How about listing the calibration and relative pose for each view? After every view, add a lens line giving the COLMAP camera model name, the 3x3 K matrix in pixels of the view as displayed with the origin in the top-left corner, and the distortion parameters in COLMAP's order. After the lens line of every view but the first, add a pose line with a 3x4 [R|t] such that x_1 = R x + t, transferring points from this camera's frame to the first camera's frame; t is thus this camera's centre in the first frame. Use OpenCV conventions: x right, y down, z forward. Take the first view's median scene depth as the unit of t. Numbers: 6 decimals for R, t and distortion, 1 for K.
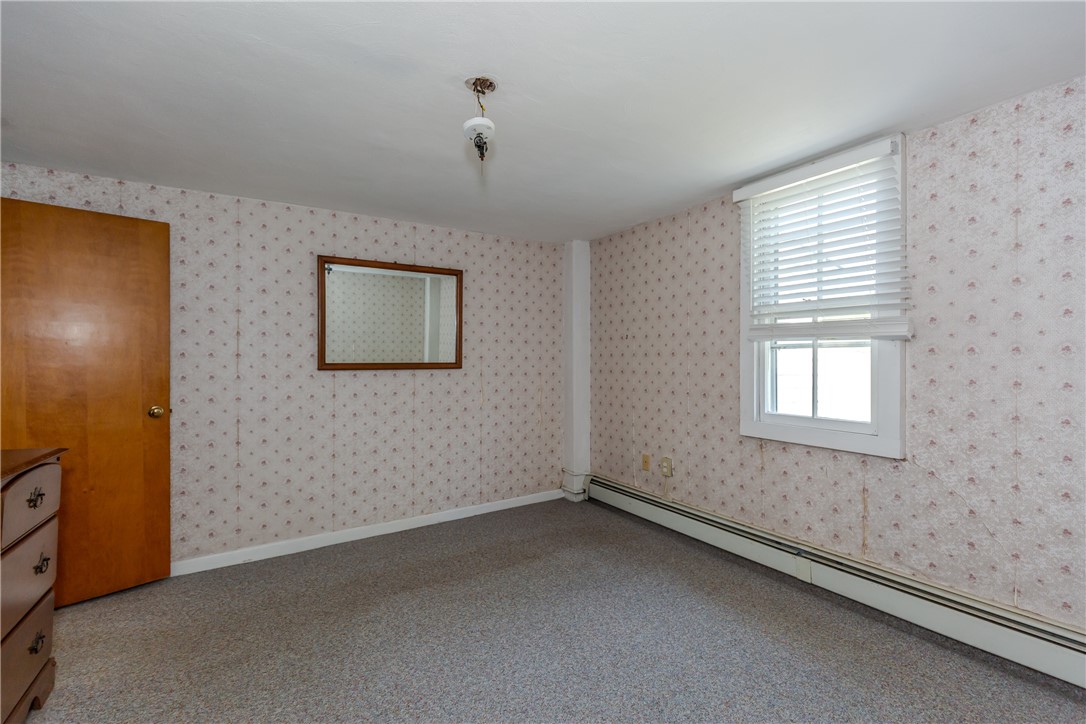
lens RADIAL K [[485.2, 0, 544.5], [0, 485.2, 360.1], [0, 0, 1]] dist [0.001396, -0.000181]
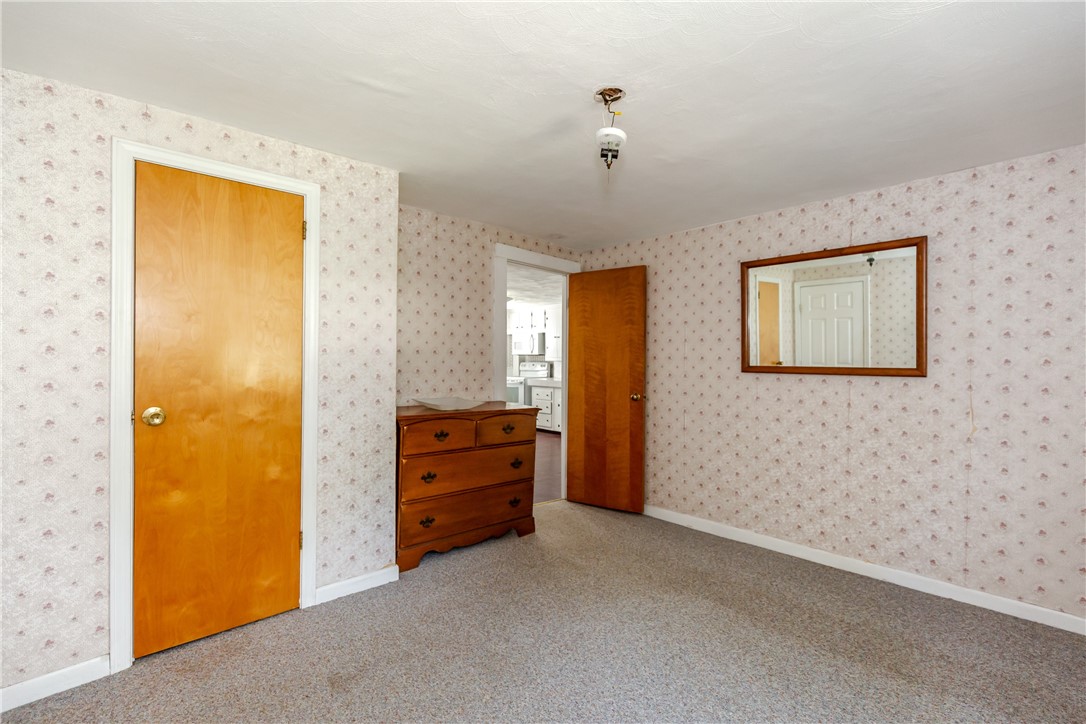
lens RADIAL K [[485.2, 0, 544.5], [0, 485.2, 360.1], [0, 0, 1]] dist [0.001396, -0.000181]
pose [[0.174893, 0.004569, -0.984577, 0.490993], [-0.008725, 0.999957, 0.003091, -0.005037], [0.984549, 0.008050, 0.174925, 0.397665]]
